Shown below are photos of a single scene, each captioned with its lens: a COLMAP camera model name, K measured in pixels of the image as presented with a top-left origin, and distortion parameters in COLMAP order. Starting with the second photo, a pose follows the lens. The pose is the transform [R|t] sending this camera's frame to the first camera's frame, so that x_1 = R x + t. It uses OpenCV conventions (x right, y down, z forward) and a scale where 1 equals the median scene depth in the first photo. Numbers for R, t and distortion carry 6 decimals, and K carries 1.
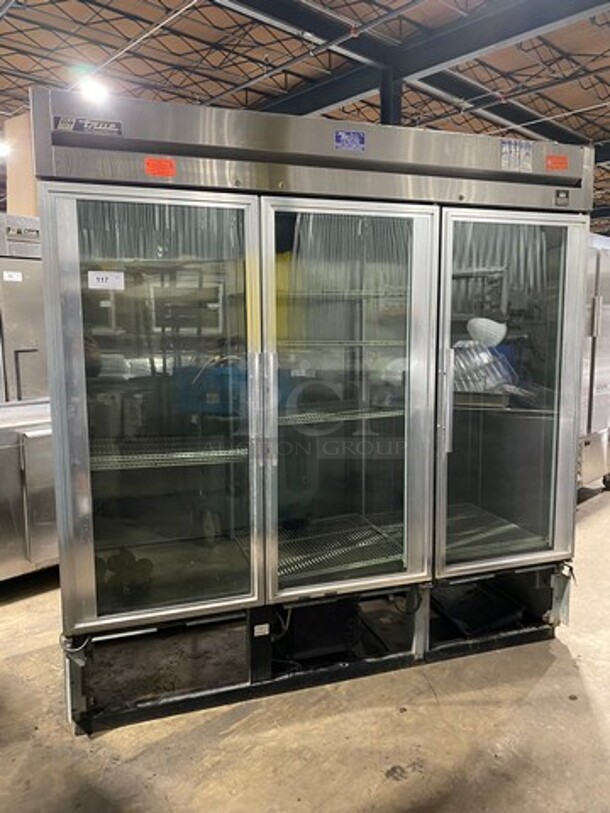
lens RADIAL K [[612.2, 0, 305.0], [0, 612.2, 406.5], [0, 0, 1]] dist [-0.002011, 0.000406]
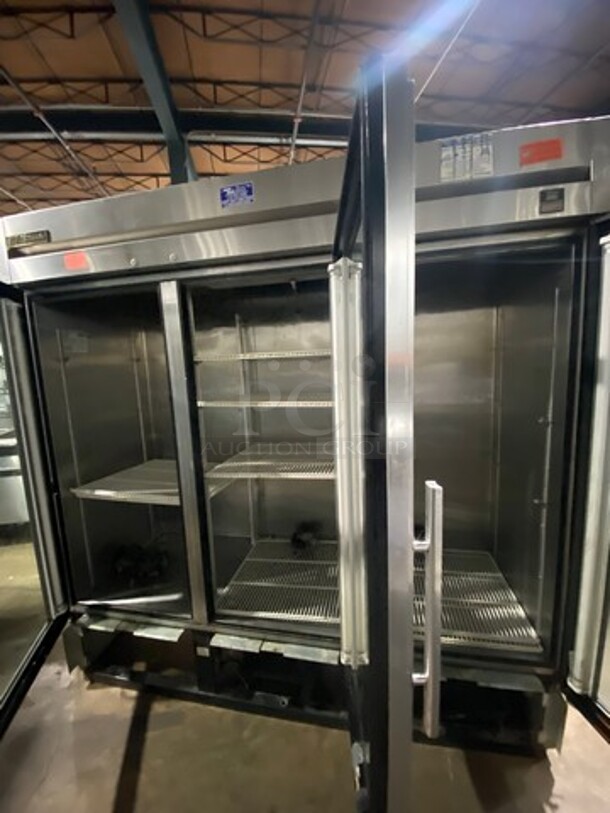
lens RADIAL K [[328.2, 0, 305.0], [0, 328.2, 406.5], [0, 0, 1]] dist [0.001589, -0.012132]
pose [[0.864363, 0.033411, -0.501757, 0.387780], [-0.024526, 0.999404, 0.024298, -0.116314], [0.502269, -0.008697, 0.864668, 0.564456]]
